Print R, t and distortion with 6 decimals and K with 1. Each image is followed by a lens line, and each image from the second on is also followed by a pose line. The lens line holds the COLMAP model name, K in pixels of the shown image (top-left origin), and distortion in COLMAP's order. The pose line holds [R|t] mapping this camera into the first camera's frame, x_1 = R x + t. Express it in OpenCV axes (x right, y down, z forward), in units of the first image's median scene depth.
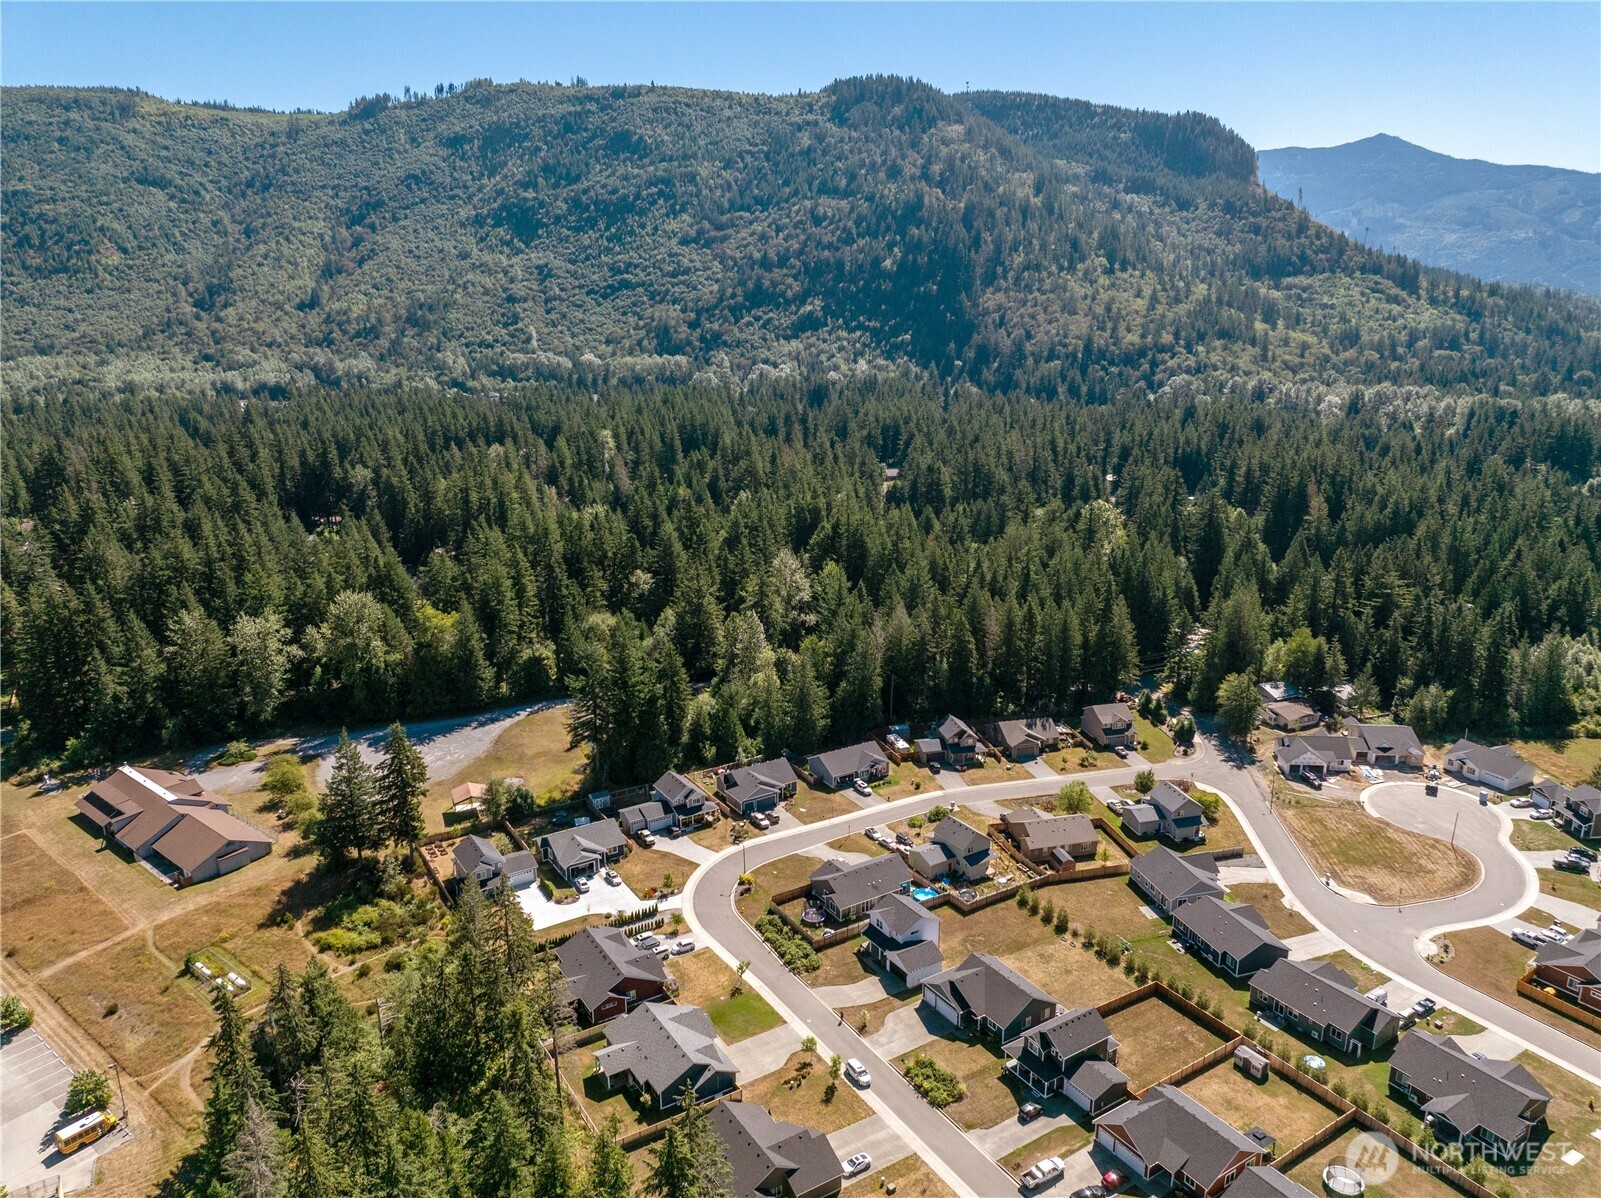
lens RADIAL K [[1116.9, 0, 800.5], [0, 1116.9, 599.0], [0, 0, 1]] dist [-0.033756, 0.005245]
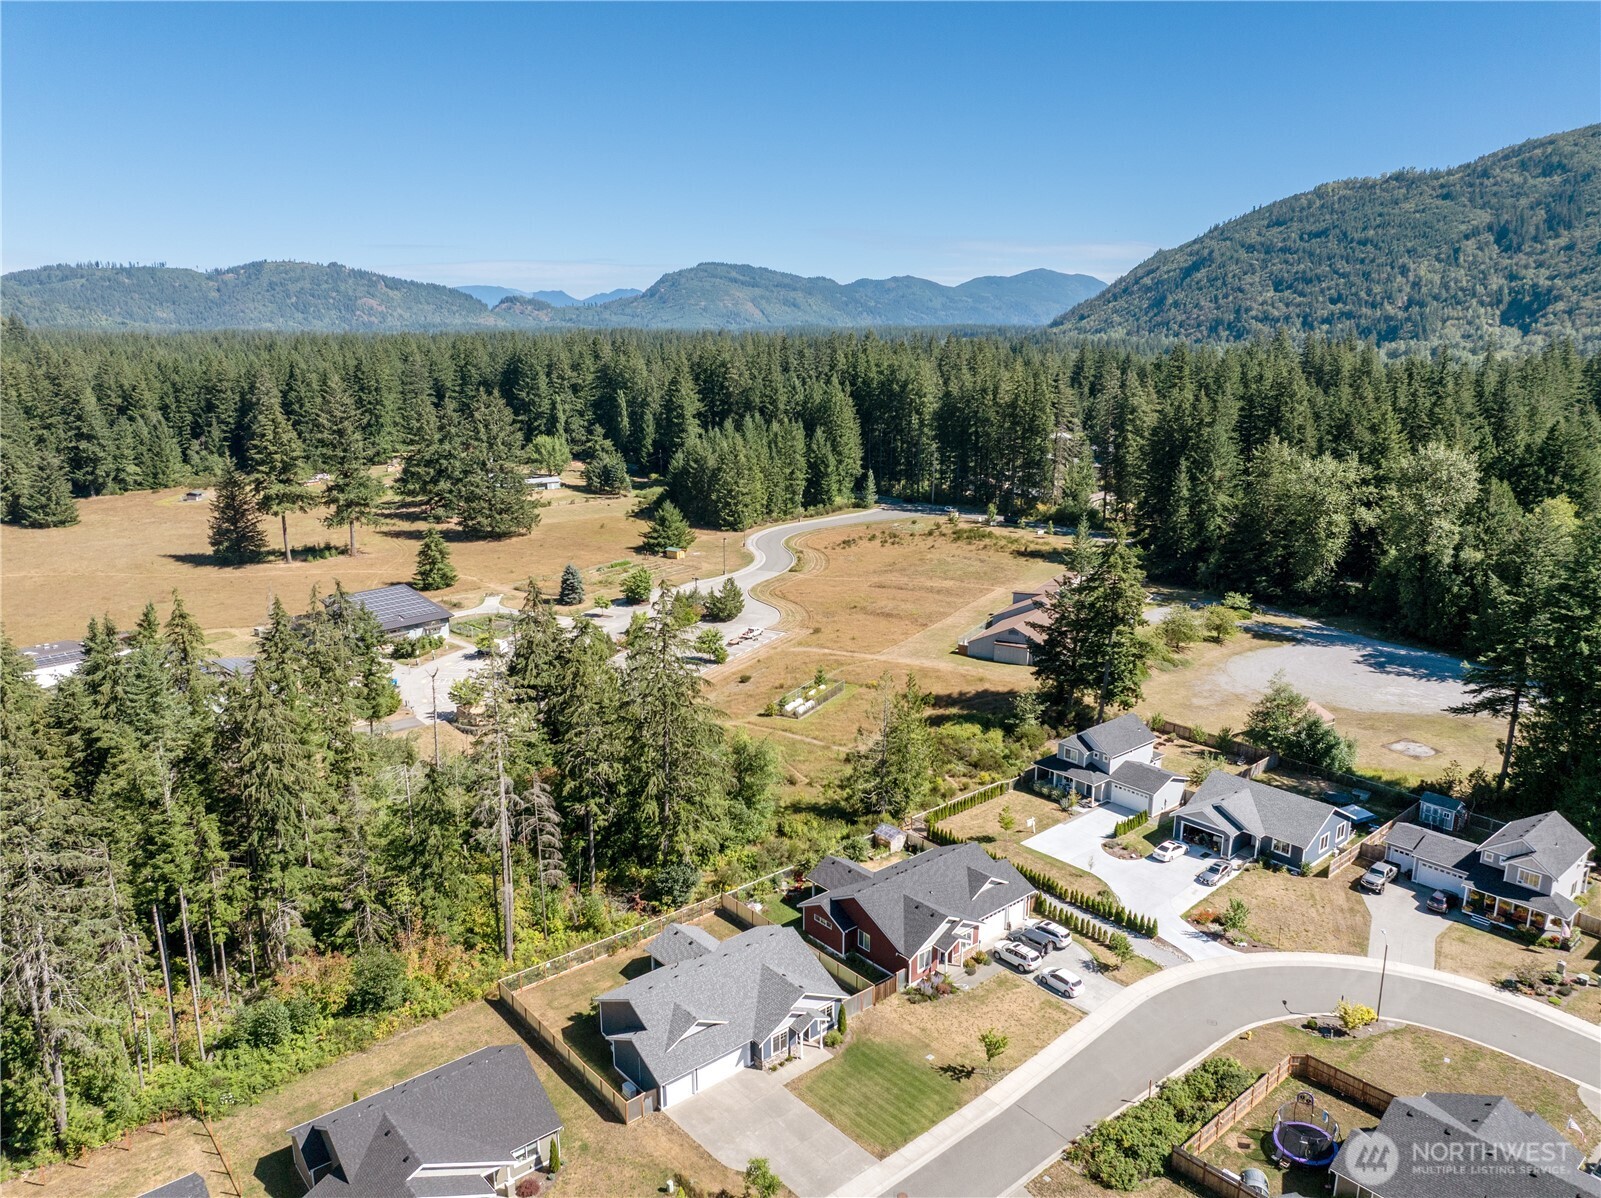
lens RADIAL K [[1116.9, 0, 800.5], [0, 1116.9, 599.0], [0, 0, 1]] dist [-0.033756, 0.005245]
pose [[0.140986, 0.230965, -0.962693, 0.265485], [-0.269235, 0.944702, 0.187220, 0.073597], [0.952699, 0.232796, 0.195374, 0.625071]]
